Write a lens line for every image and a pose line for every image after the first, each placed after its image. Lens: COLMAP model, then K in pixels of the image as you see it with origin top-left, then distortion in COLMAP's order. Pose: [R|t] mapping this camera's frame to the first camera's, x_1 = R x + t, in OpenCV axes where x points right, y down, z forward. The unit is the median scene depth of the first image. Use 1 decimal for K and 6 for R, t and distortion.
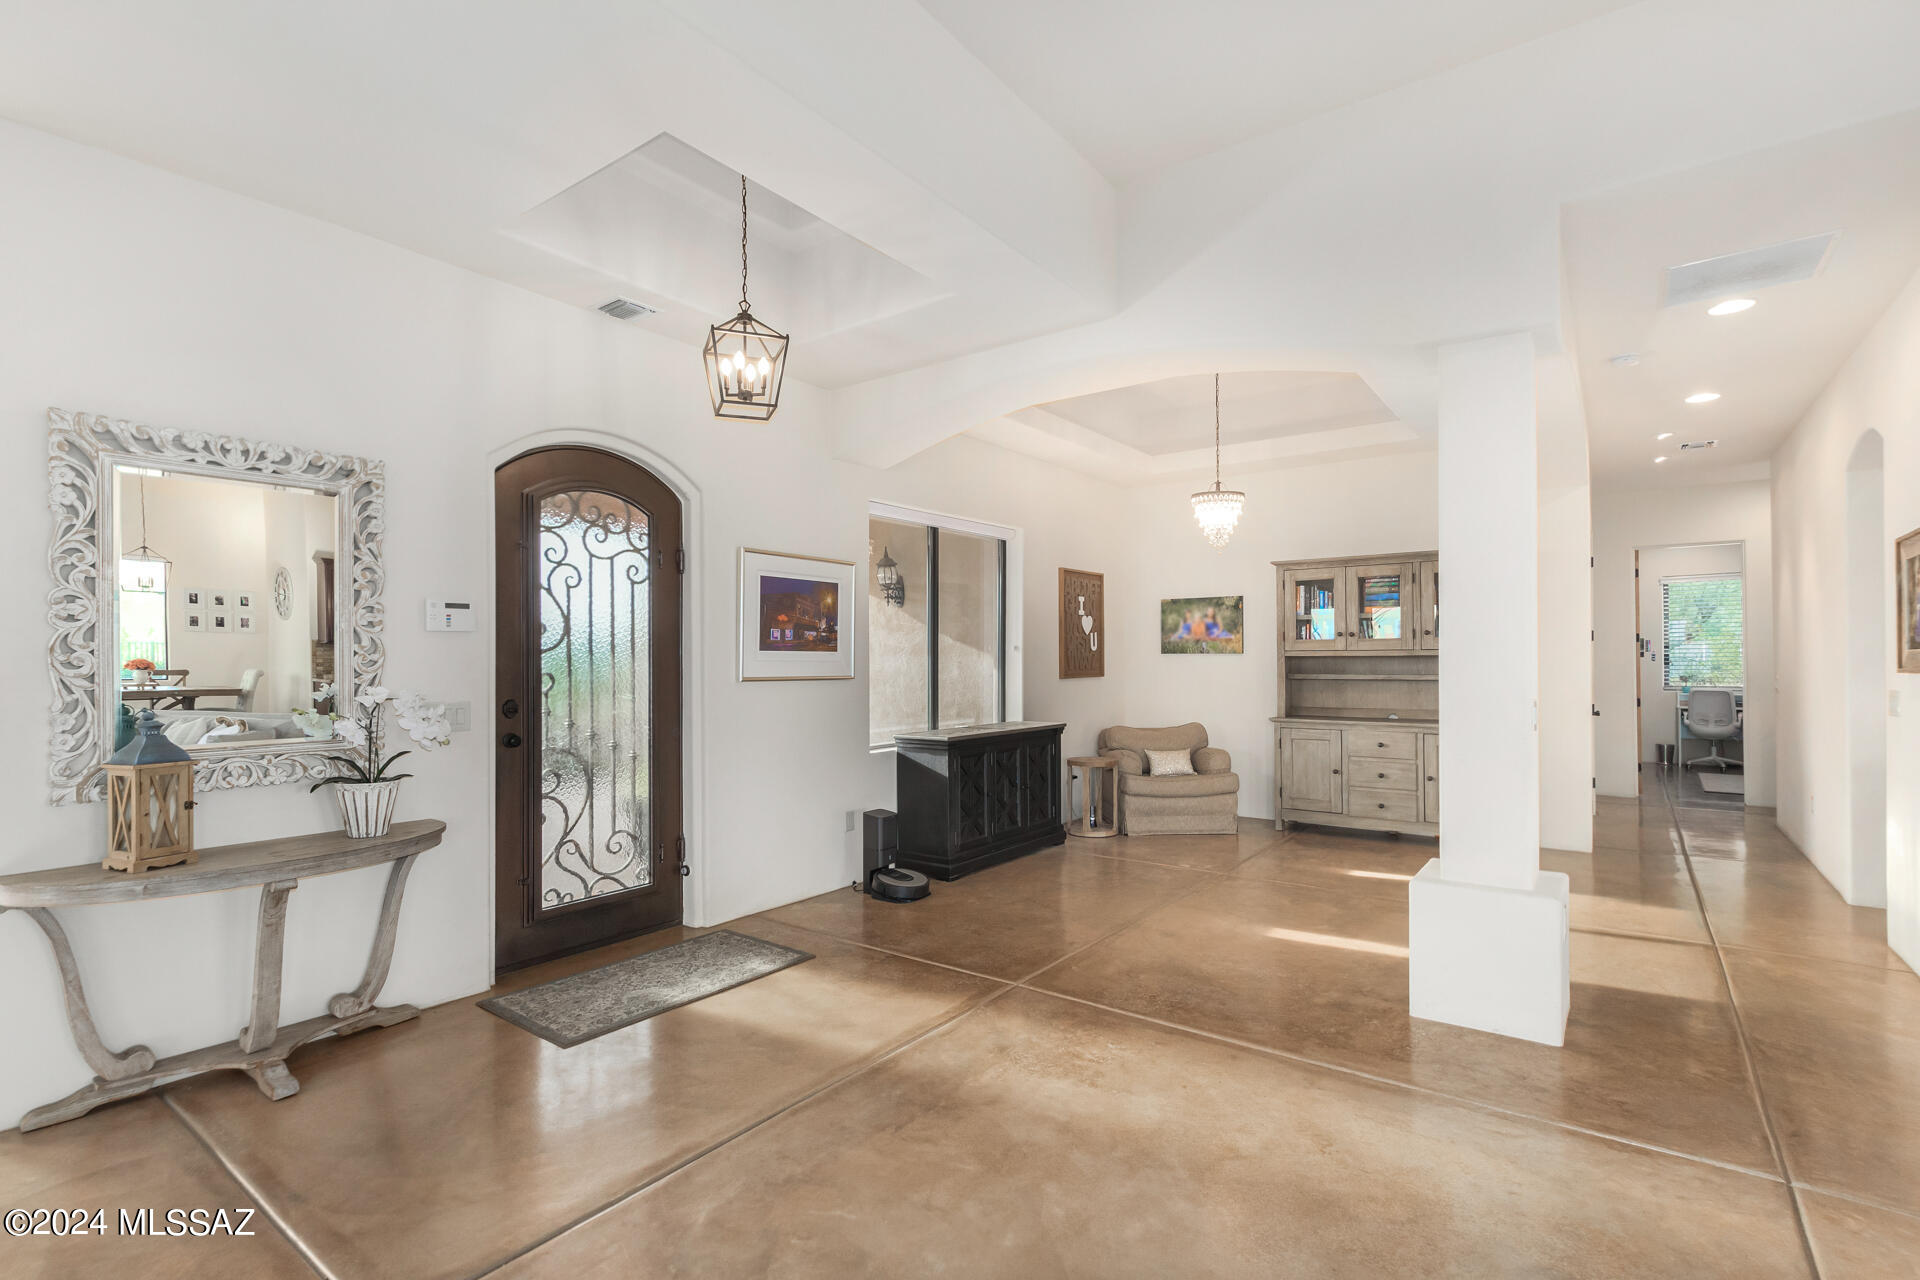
lens RADIAL K [[884.3, 0, 961.2], [0, 884.3, 647.9], [0, 0, 1]] dist [0.003713, -0.001095]
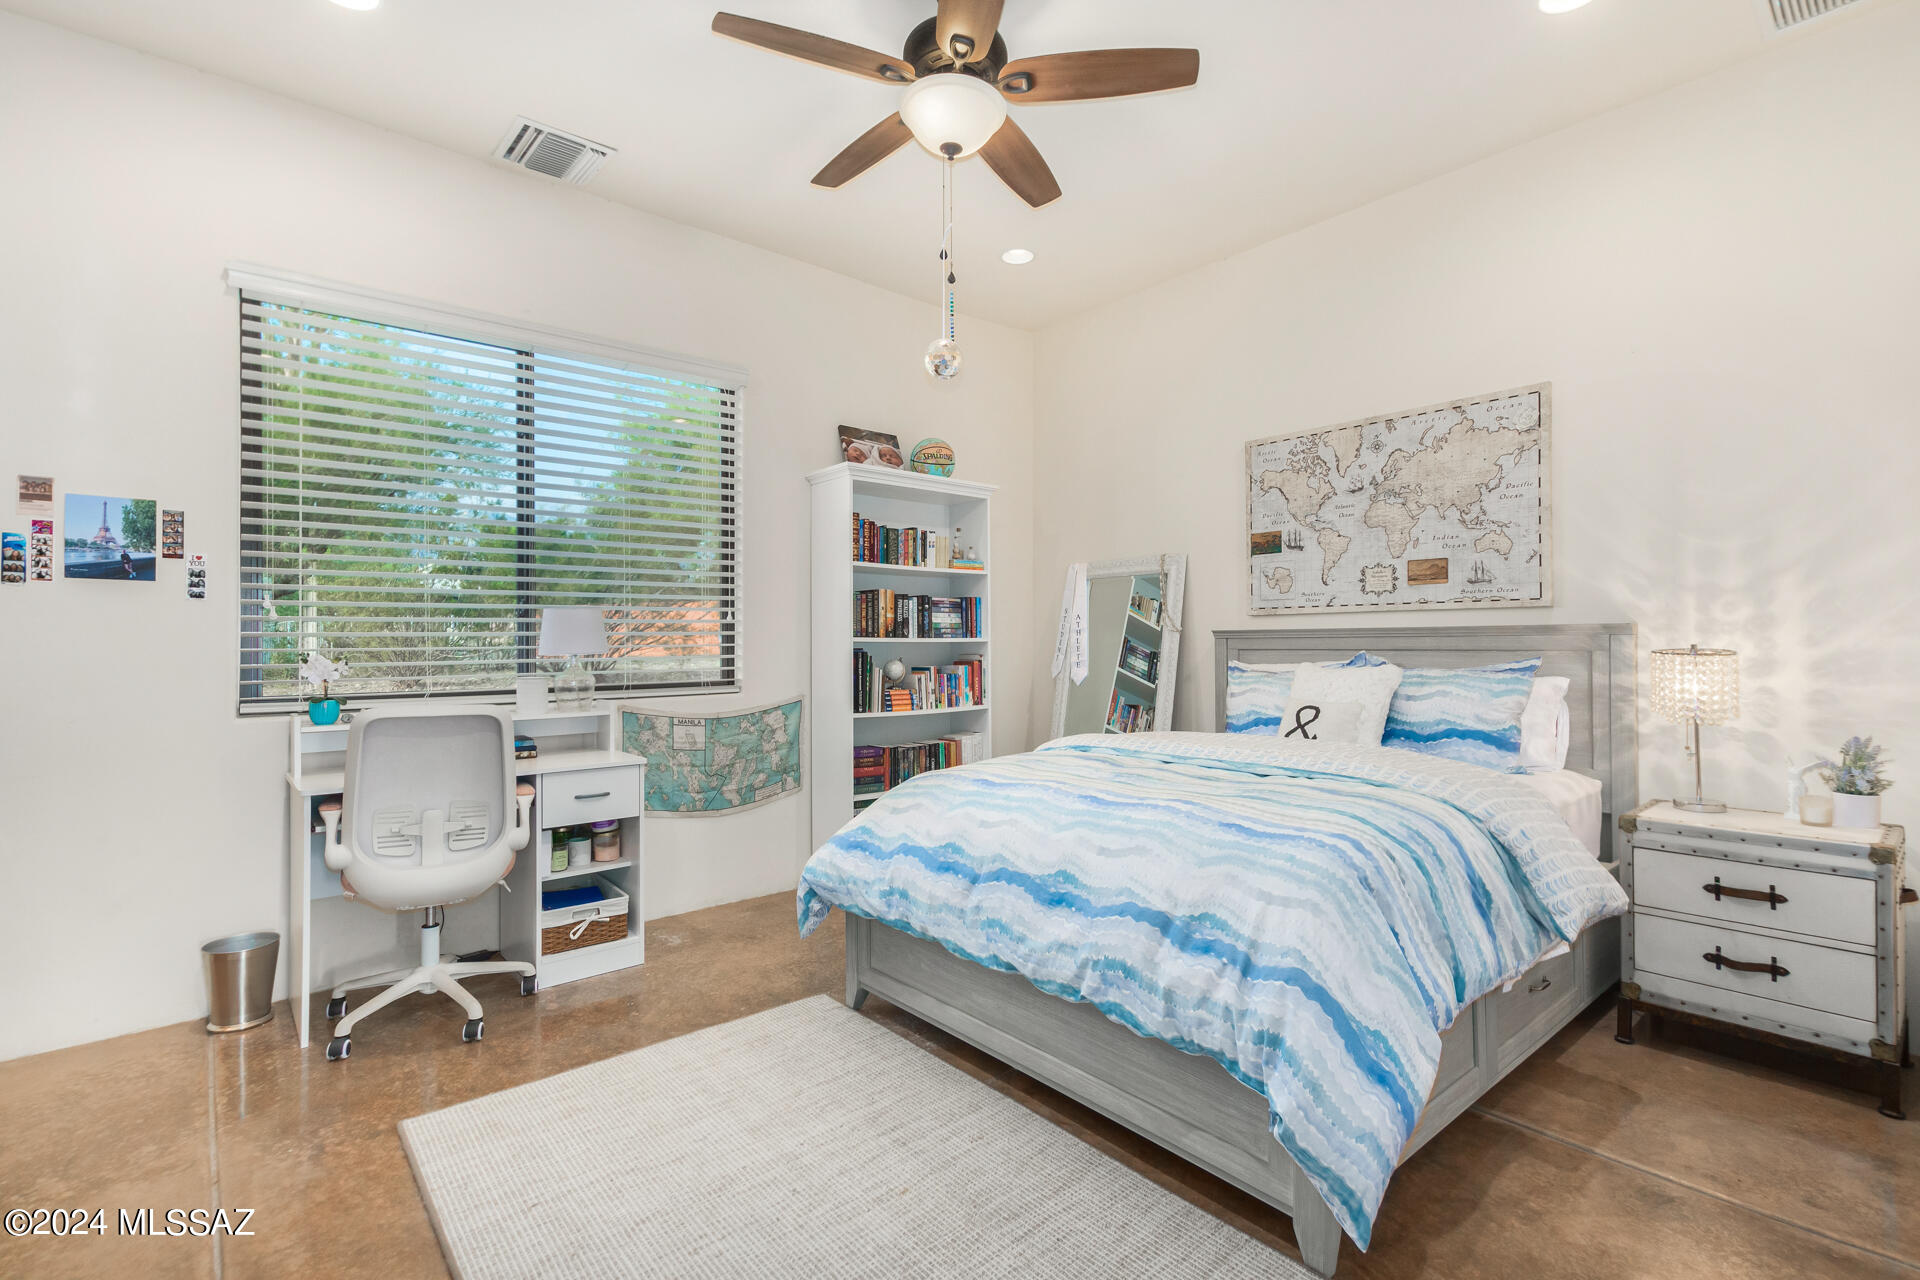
lens RADIAL K [[884.3, 0, 958.6], [0, 884.3, 638.3], [0, 0, 1]] dist [0.003713, -0.001095]
pose [[0.222475, 0.004140, 0.974930, 0.602165], [-0.011278, 0.999935, -0.001673, 0.023959], [-0.974873, -0.010623, 0.222508, 0.756716]]
